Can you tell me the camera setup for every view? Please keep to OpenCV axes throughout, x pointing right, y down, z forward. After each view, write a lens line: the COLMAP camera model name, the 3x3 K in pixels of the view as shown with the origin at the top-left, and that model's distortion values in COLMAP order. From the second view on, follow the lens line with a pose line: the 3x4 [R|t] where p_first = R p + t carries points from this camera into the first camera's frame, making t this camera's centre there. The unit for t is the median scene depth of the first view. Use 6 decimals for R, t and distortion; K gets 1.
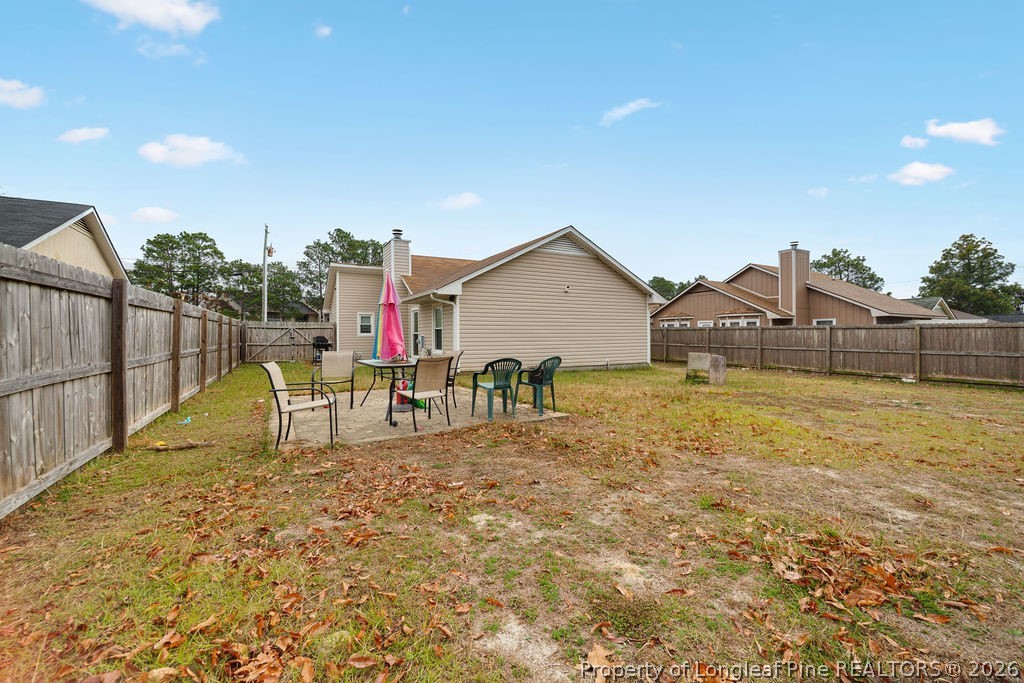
lens RADIAL K [[416.1, 0, 493.5], [0, 416.1, 335.7], [0, 0, 1]] dist [-0.000499, -0.004183]
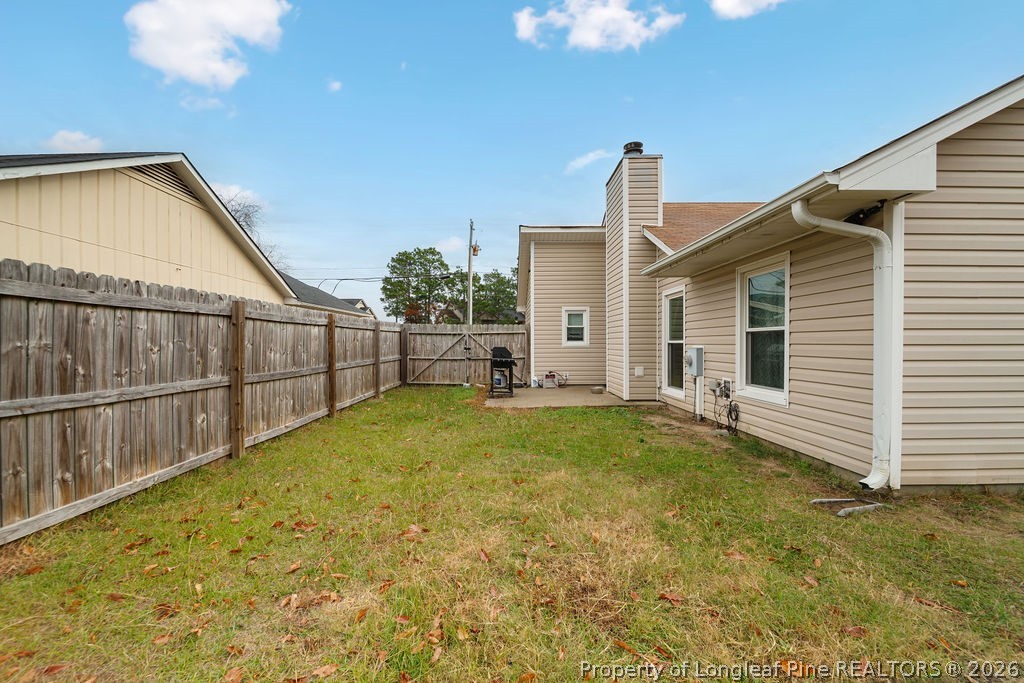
lens RADIAL K [[416.1, 0, 513.3], [0, 416.1, 340.4], [0, 0, 1]] dist [-0.000499, -0.004183]
pose [[0.898330, -0.000179, -0.439322, -0.066115], [-0.002405, 0.999983, -0.005324, -0.002135], [0.439316, 0.005839, 0.898314, 0.225798]]
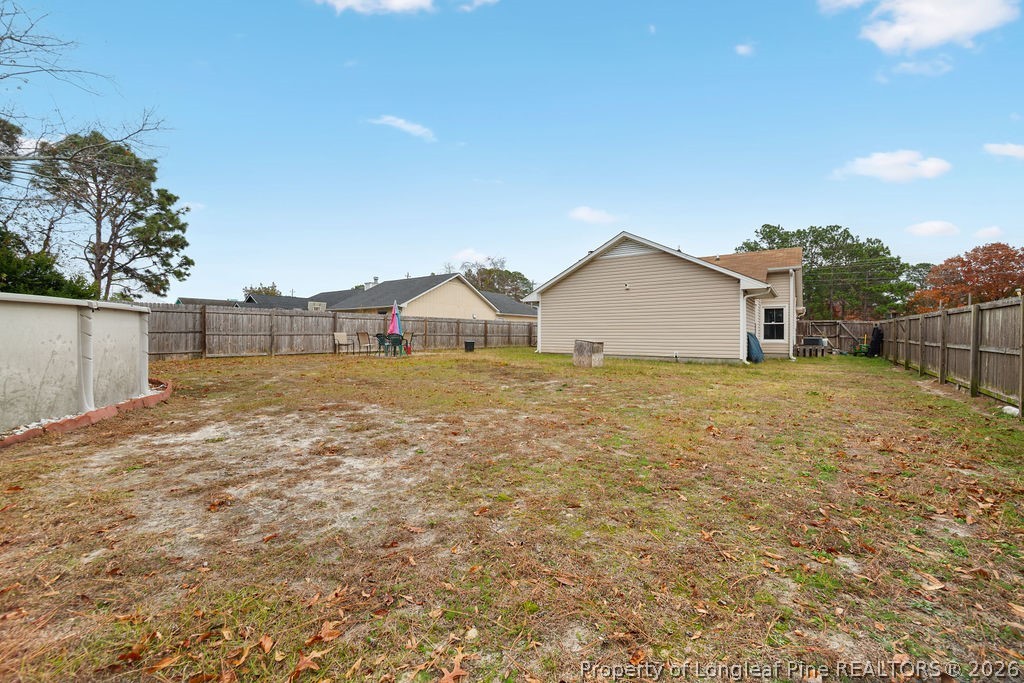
lens RADIAL K [[416.1, 0, 508.8], [0, 416.1, 340.7], [0, 0, 1]] dist [-0.000499, -0.004183]
pose [[0.476097, 0.011610, -0.879316, 0.399188], [-0.008165, 0.999928, 0.008782, 0.010571], [0.879355, 0.002998, 0.476158, 0.071147]]
